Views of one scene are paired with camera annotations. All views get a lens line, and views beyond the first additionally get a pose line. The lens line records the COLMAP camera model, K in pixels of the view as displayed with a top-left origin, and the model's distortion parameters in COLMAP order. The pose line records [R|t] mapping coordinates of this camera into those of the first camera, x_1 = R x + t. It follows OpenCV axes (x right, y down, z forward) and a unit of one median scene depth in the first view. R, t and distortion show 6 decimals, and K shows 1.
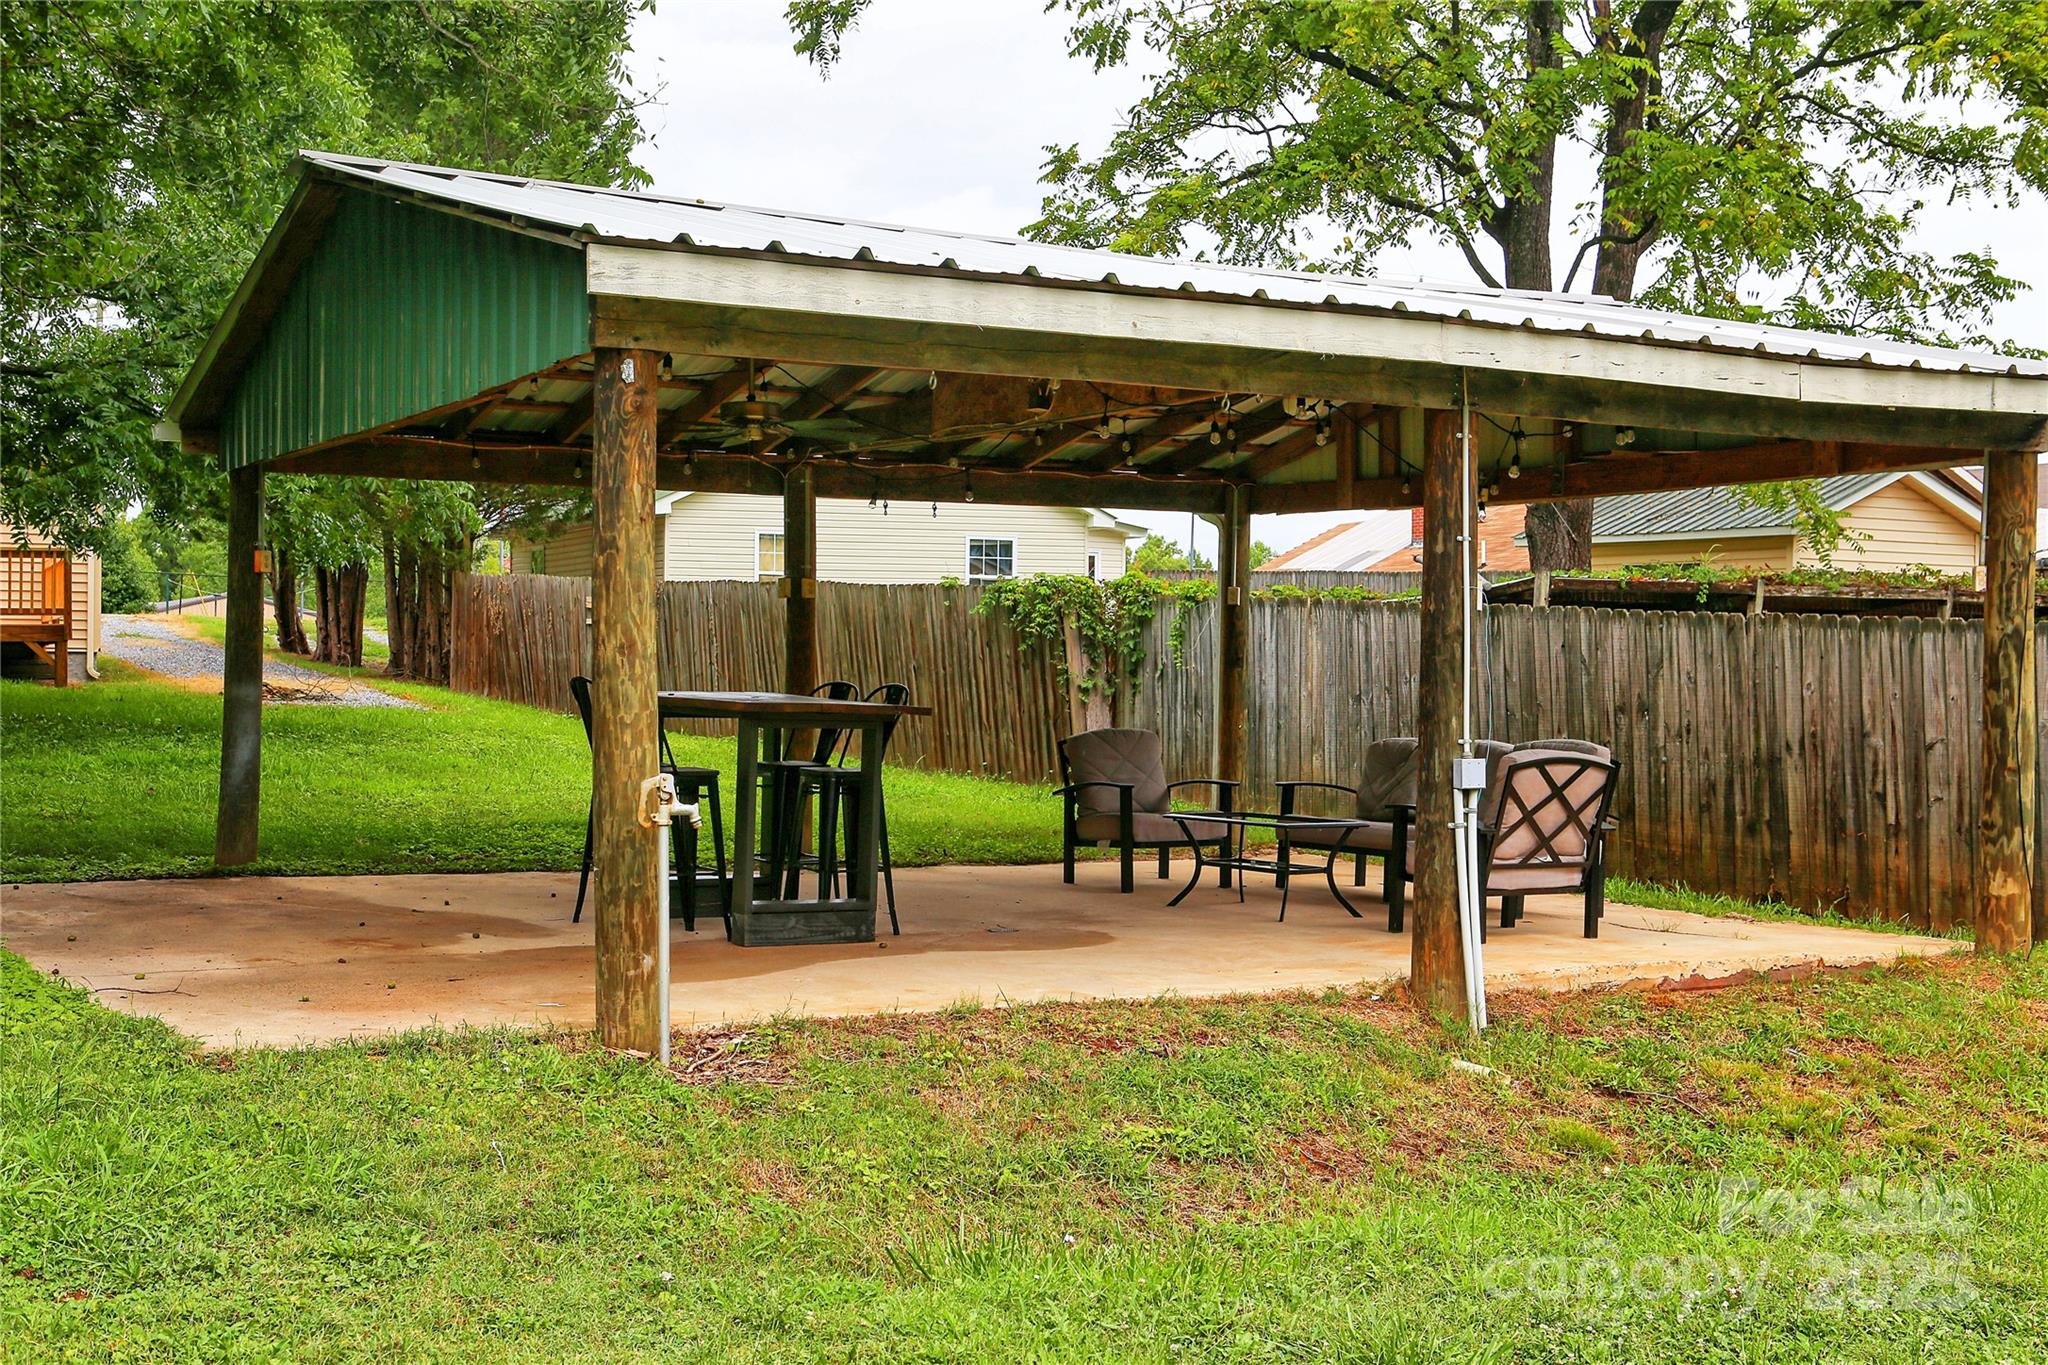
lens RADIAL K [[2505.7, 0, 1025.6], [0, 2505.7, 681.5], [0, 0, 1]] dist [0.021226, 0.000000]
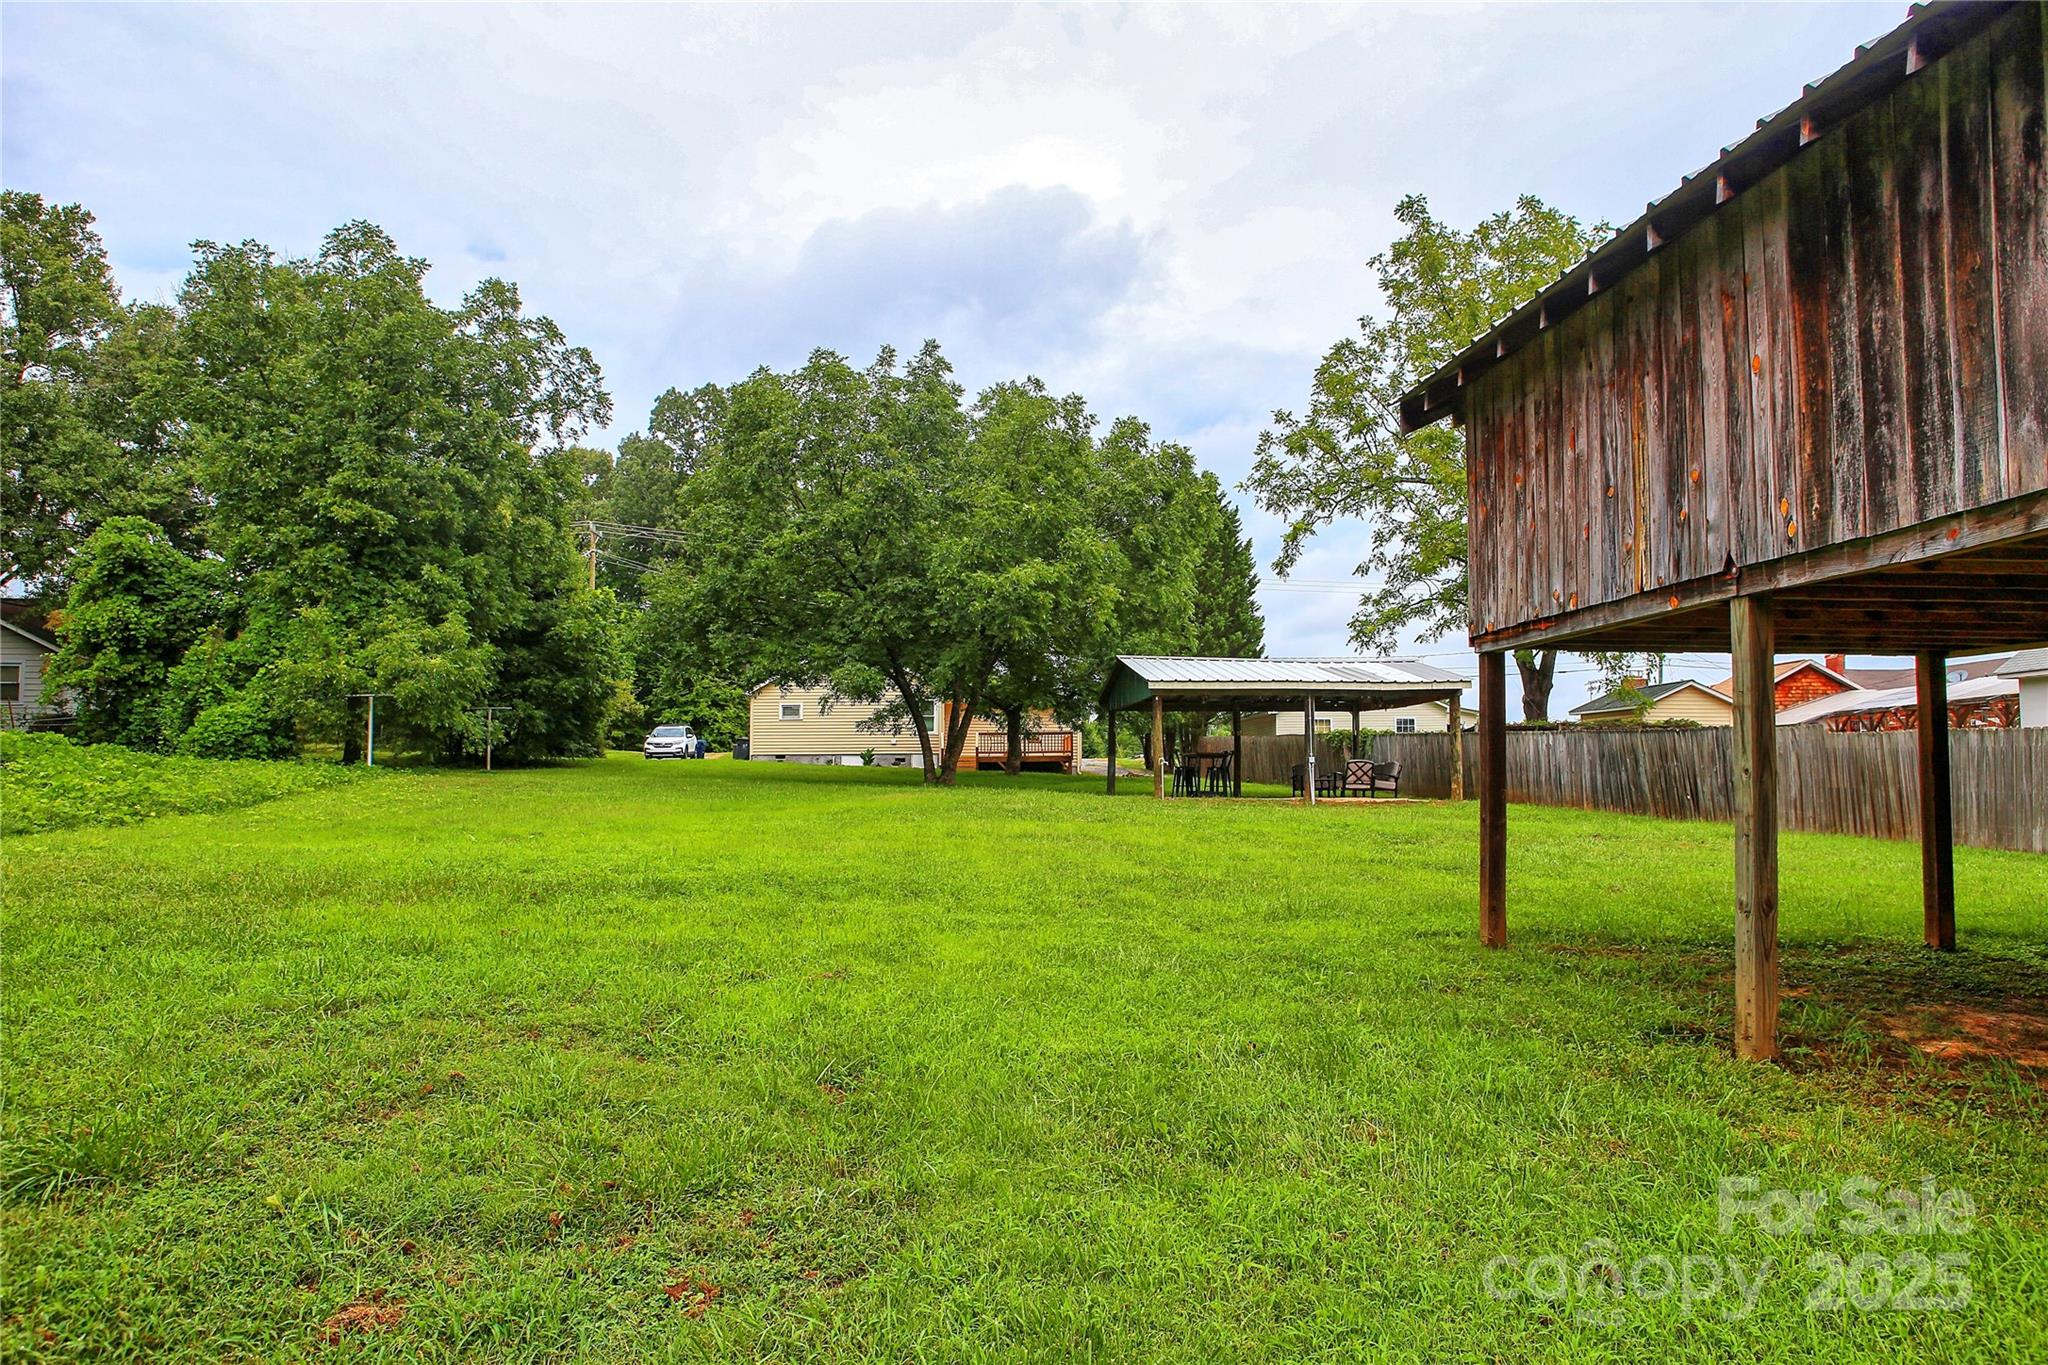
lens RADIAL K [[1419.0, 0, 1023.9], [0, 1419.0, 682.1], [0, 0, 1]] dist [-0.100836, 0.065332]
pose [[0.923992, -0.041966, -0.380101, 0.287484], [0.008906, 0.996052, -0.088322, 0.049650], [0.382307, 0.078223, 0.920718, -0.790704]]
